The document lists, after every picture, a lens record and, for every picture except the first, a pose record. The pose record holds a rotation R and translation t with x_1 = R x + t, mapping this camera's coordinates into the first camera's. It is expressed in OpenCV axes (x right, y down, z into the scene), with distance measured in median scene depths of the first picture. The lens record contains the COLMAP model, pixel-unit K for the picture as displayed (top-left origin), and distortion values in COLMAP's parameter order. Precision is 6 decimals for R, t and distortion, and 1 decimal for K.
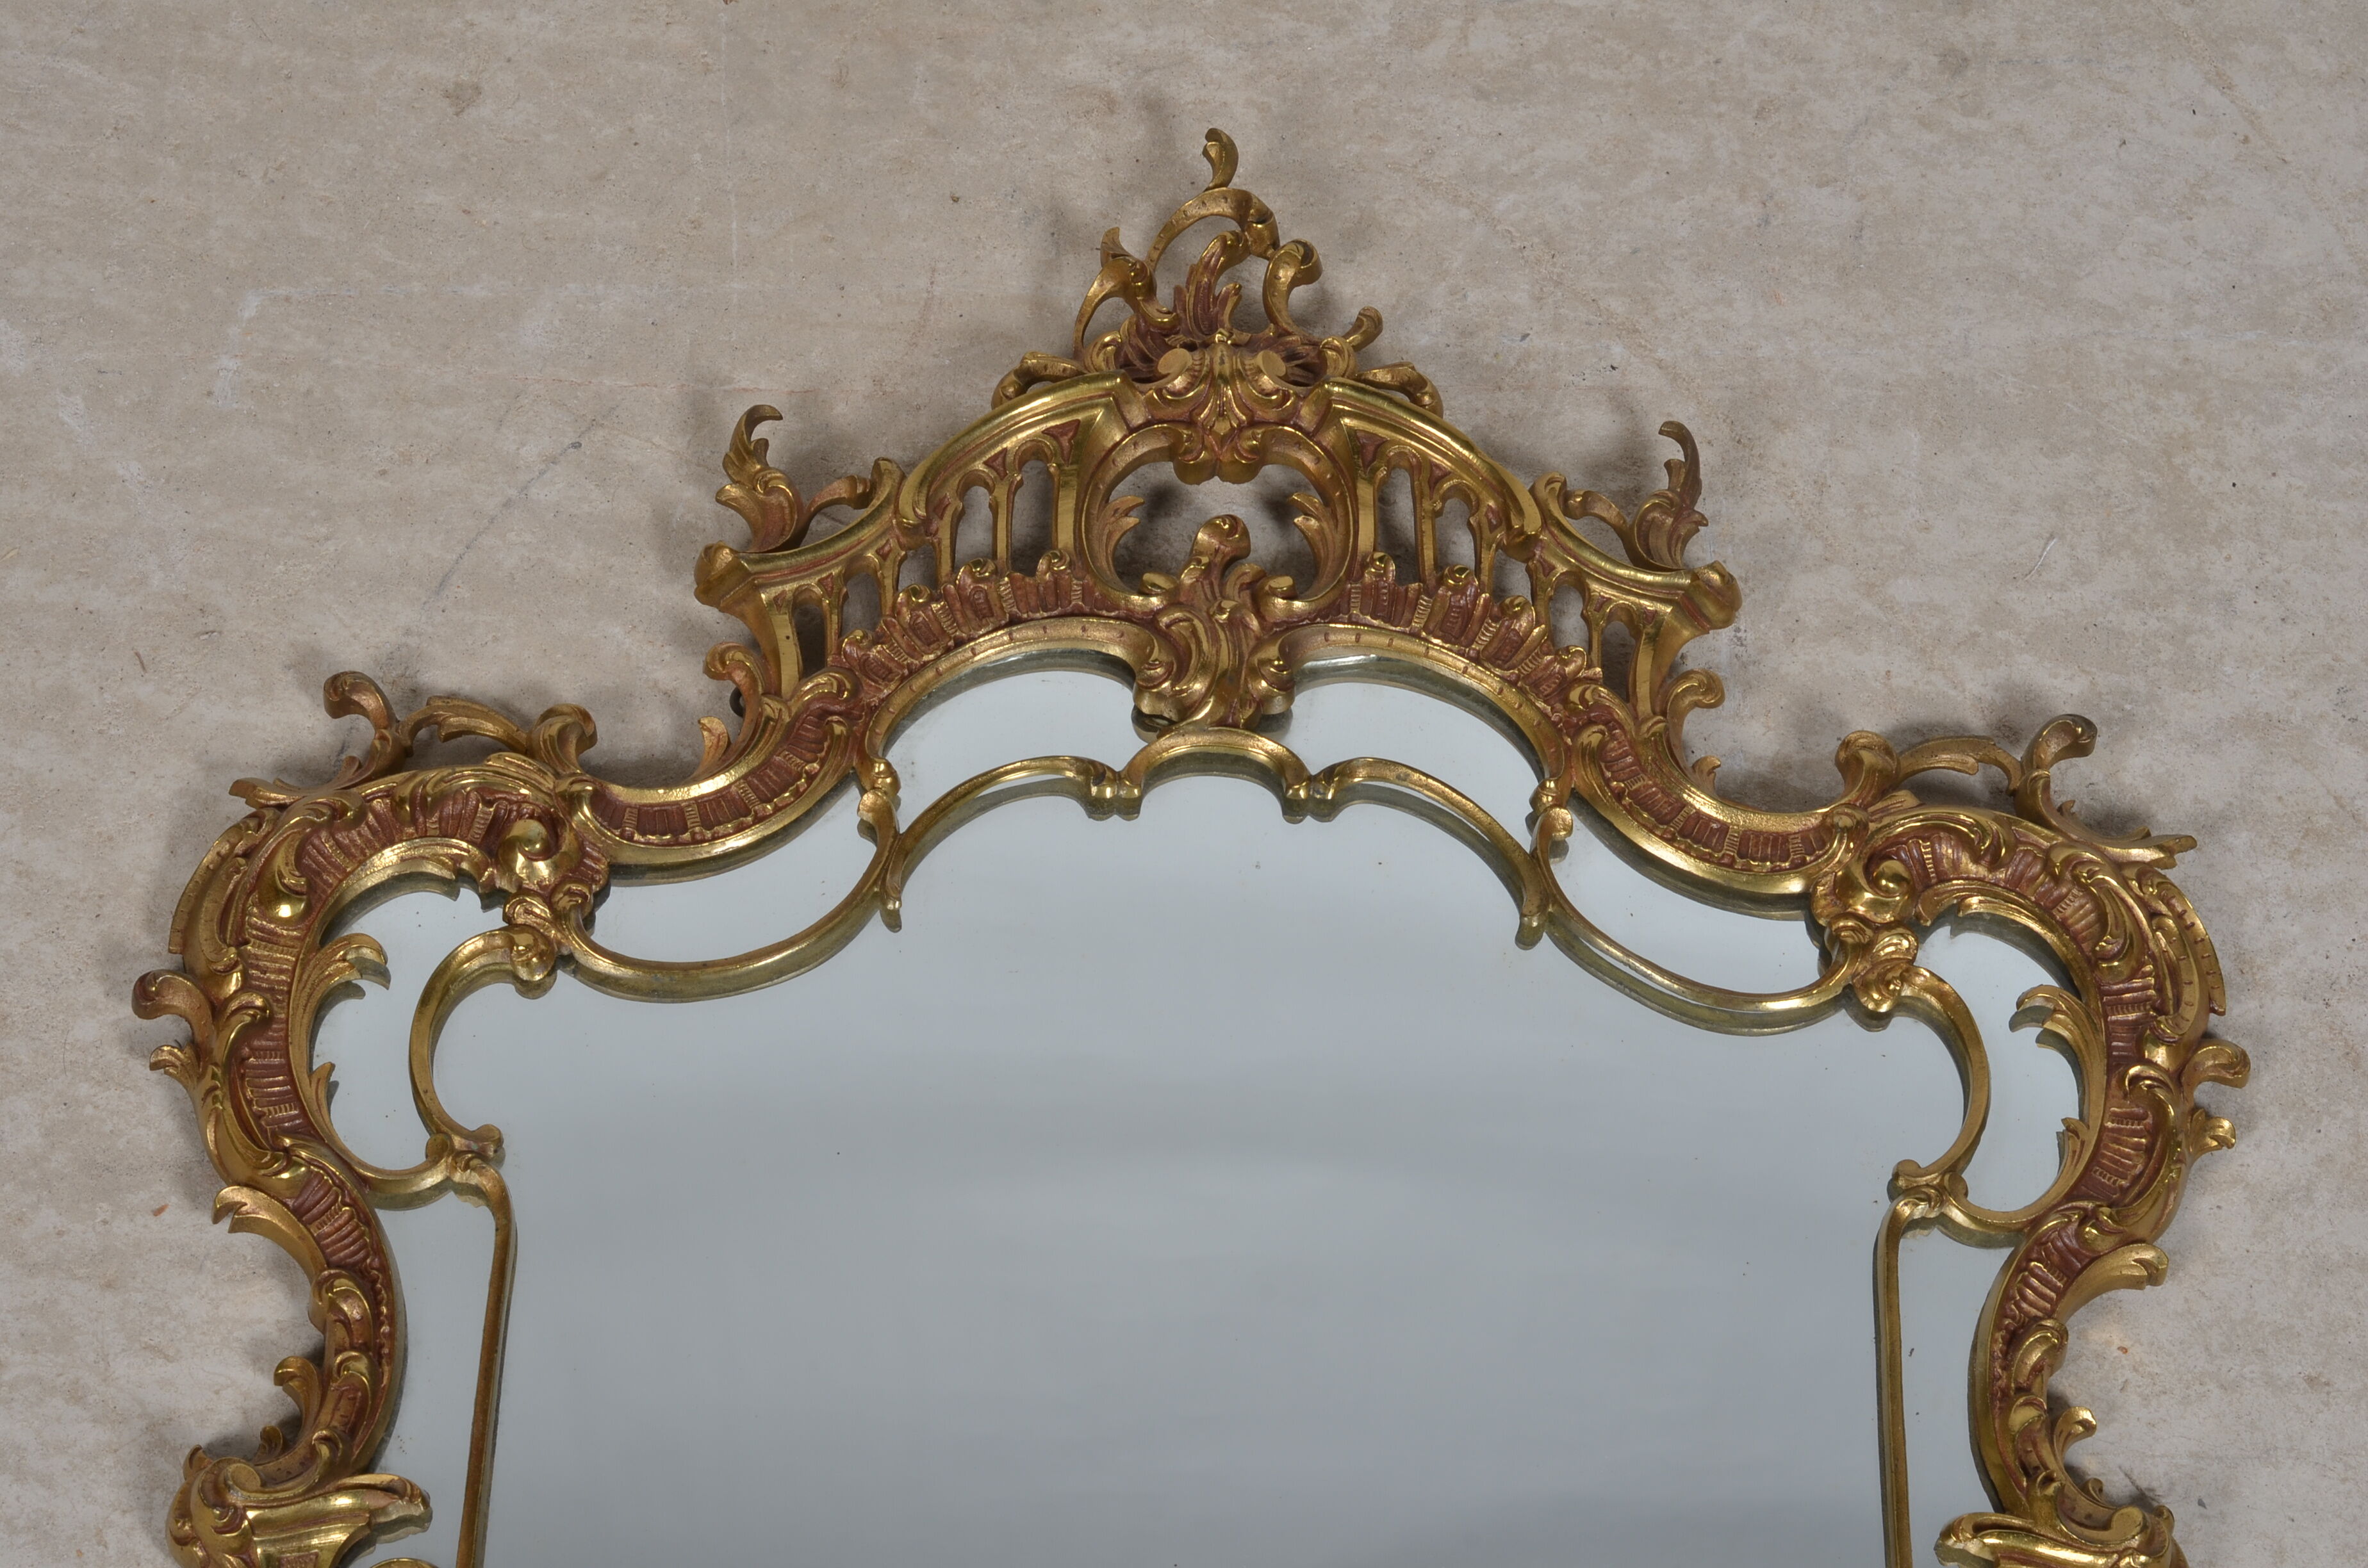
lens RADIAL K [[5304.8, 0, 1184.0], [0, 5304.8, 784.0], [0, 0, 1]] dist [-0.122028, 0.133090]
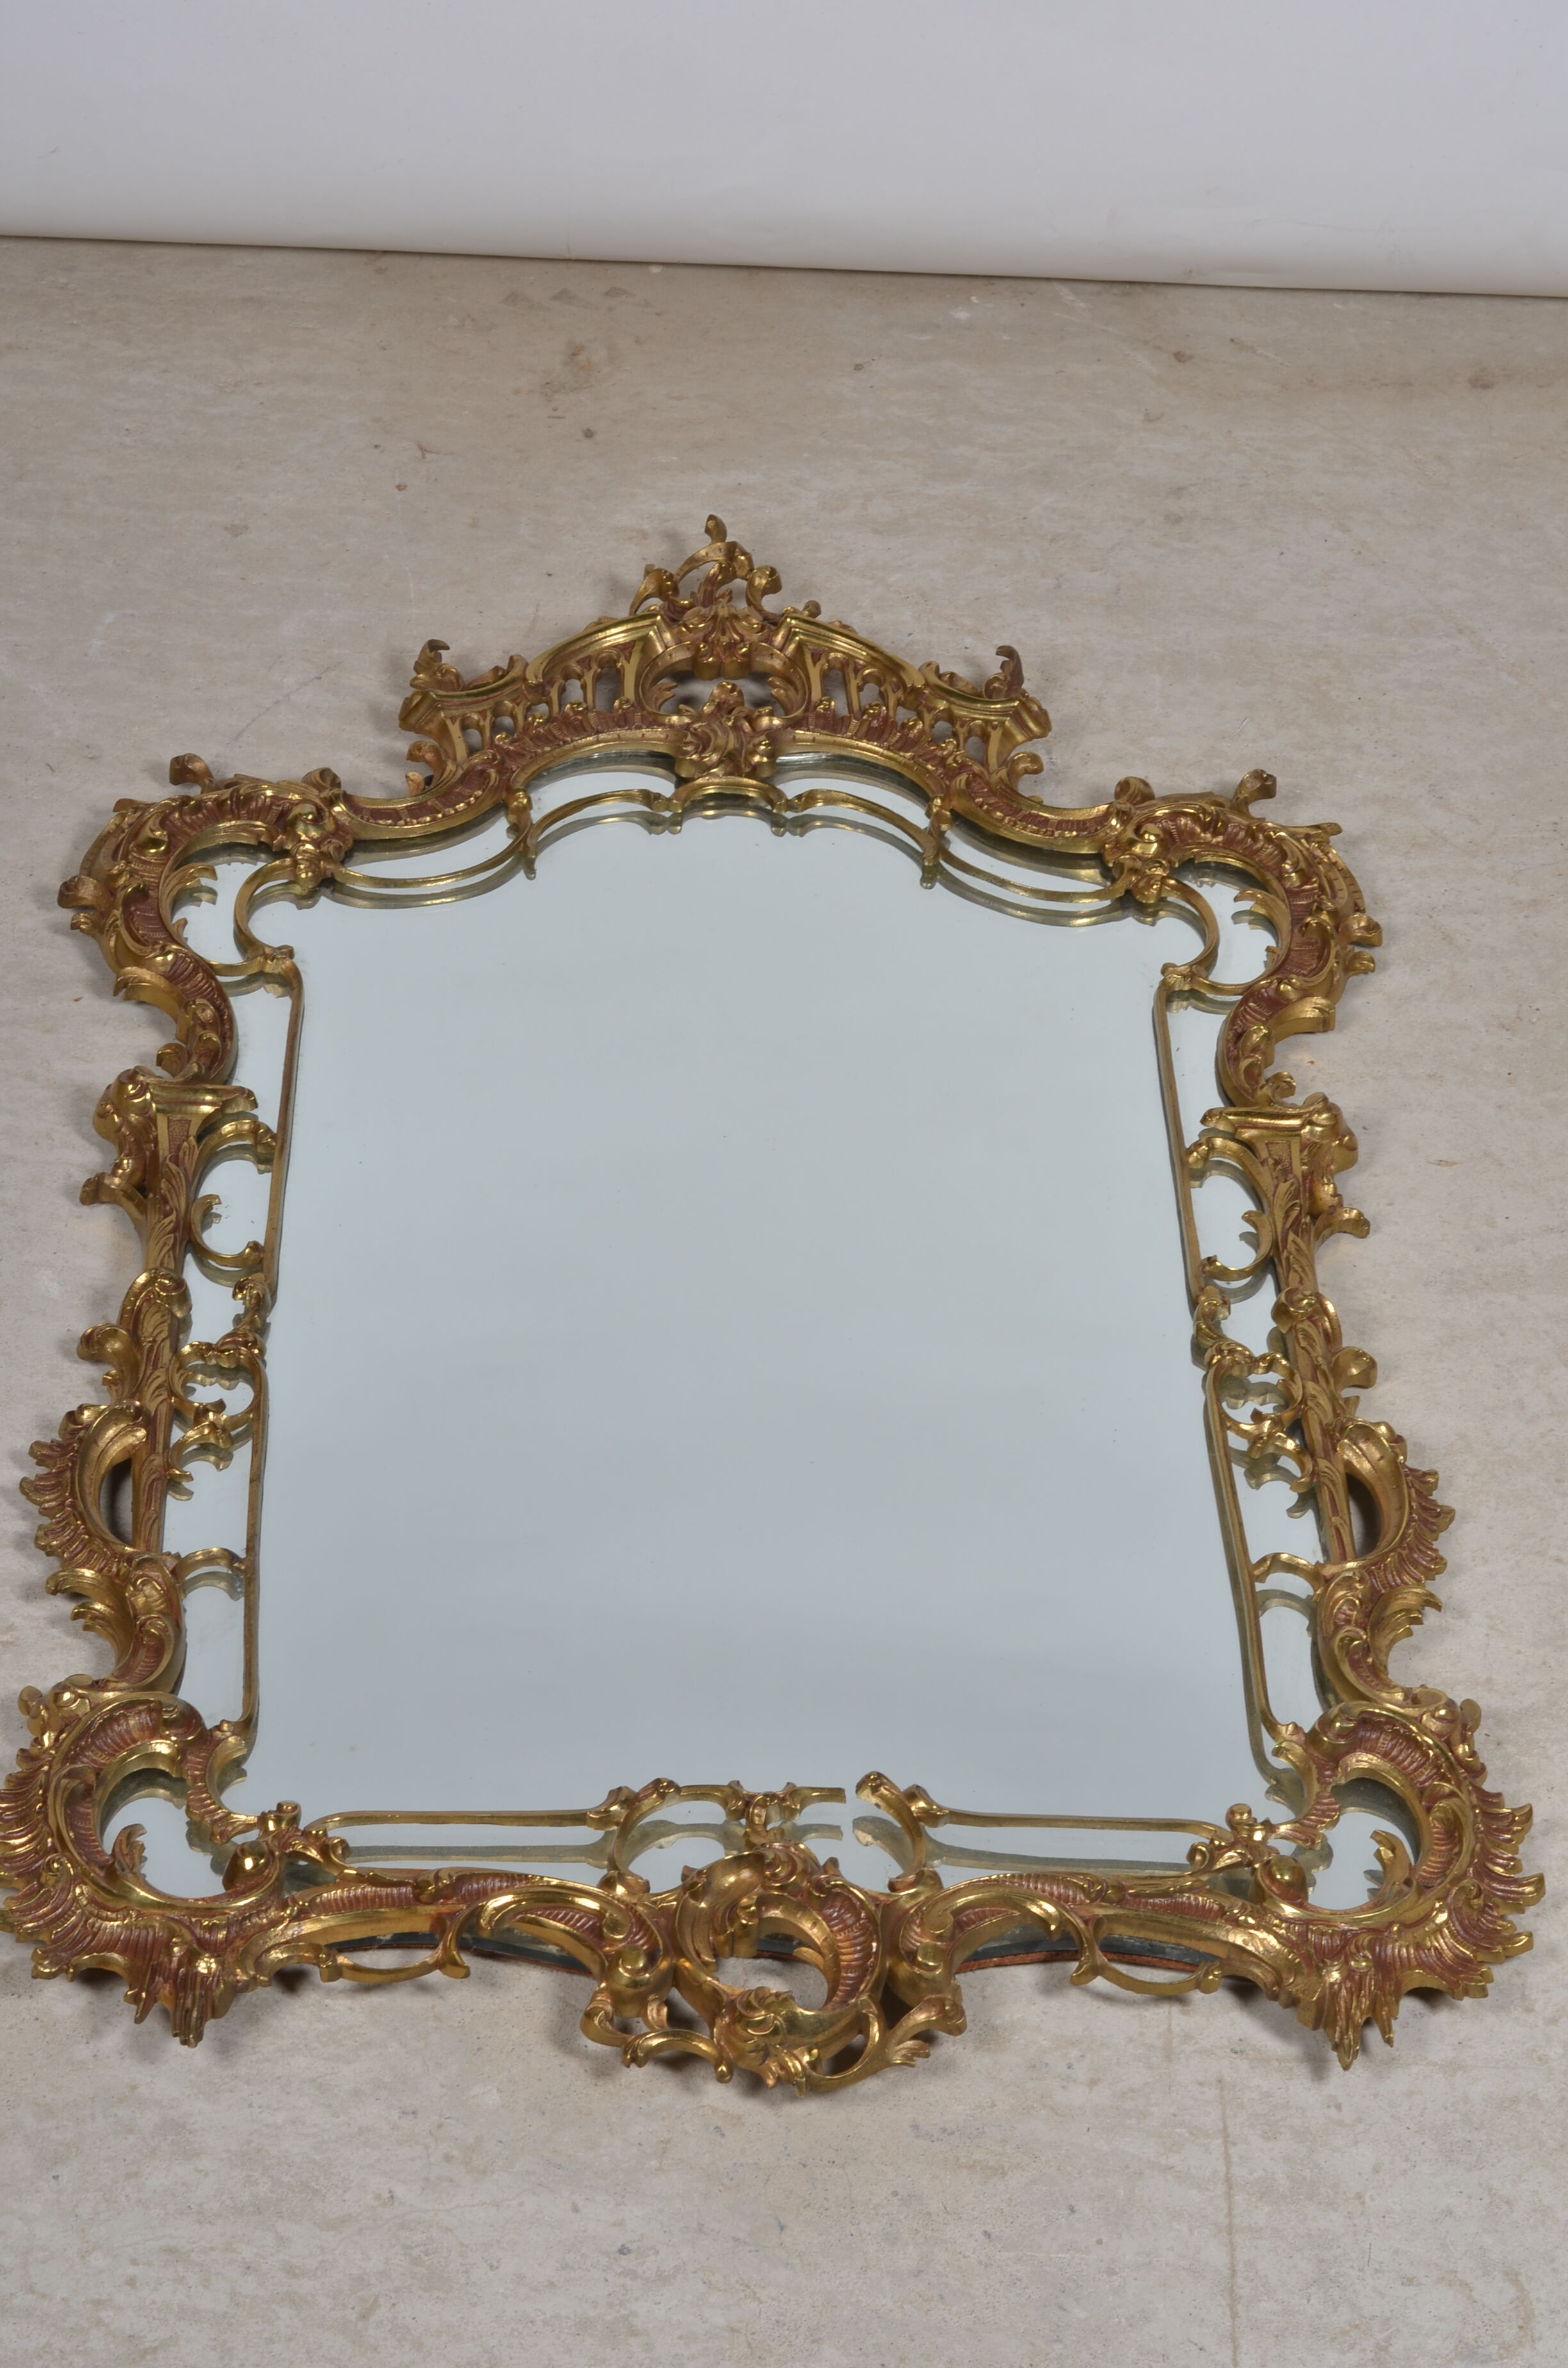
lens RADIAL K [[5304.8, 0, 783.9], [0, 5304.8, 1240.2], [0, 0, 1]] dist [-0.122028, 0.133090]
pose [[0.998790, -0.021676, 0.044139, -0.047723], [0.035409, 0.939869, -0.339695, 0.624809], [-0.034121, 0.340847, 0.939500, -0.431147]]
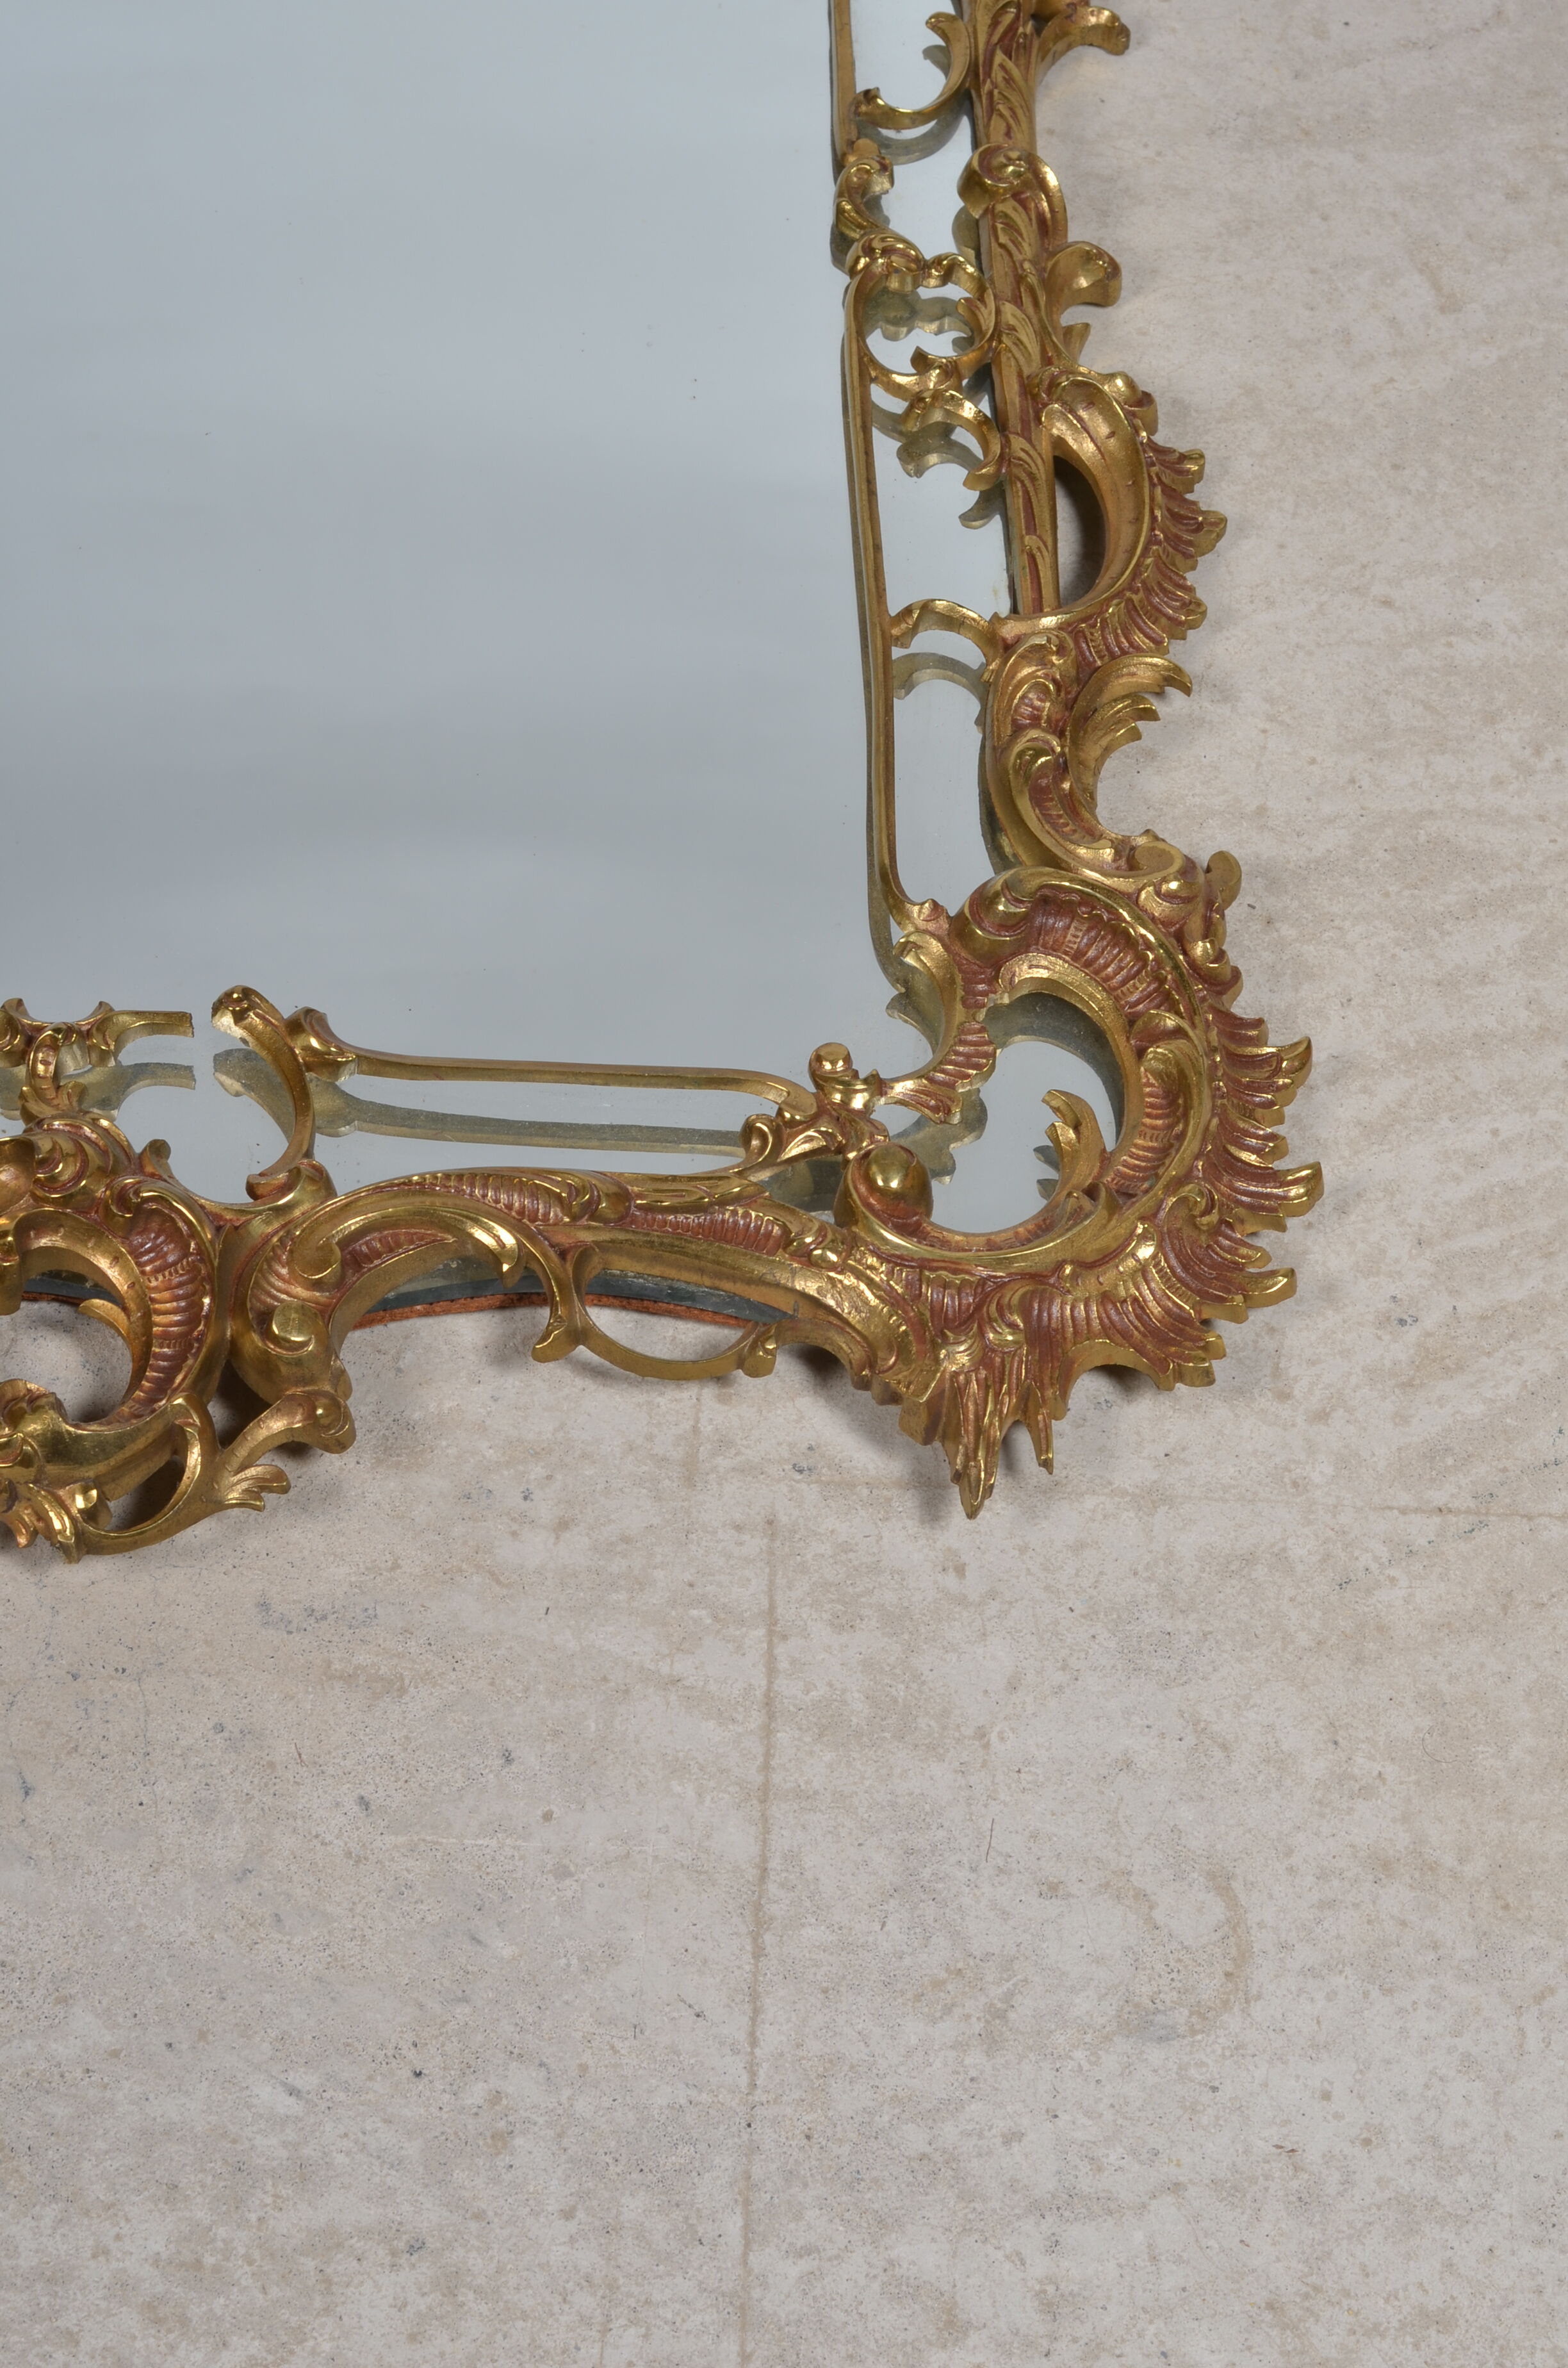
lens RADIAL K [[5304.8, 0, 783.9], [0, 5304.8, 1240.2], [0, 0, 1]] dist [-0.122028, 0.133090]
pose [[0.999045, -0.022202, 0.037627, 0.070424], [0.025167, 0.996457, -0.080245, 0.427726], [-0.035712, 0.081115, 0.996065, -0.000520]]
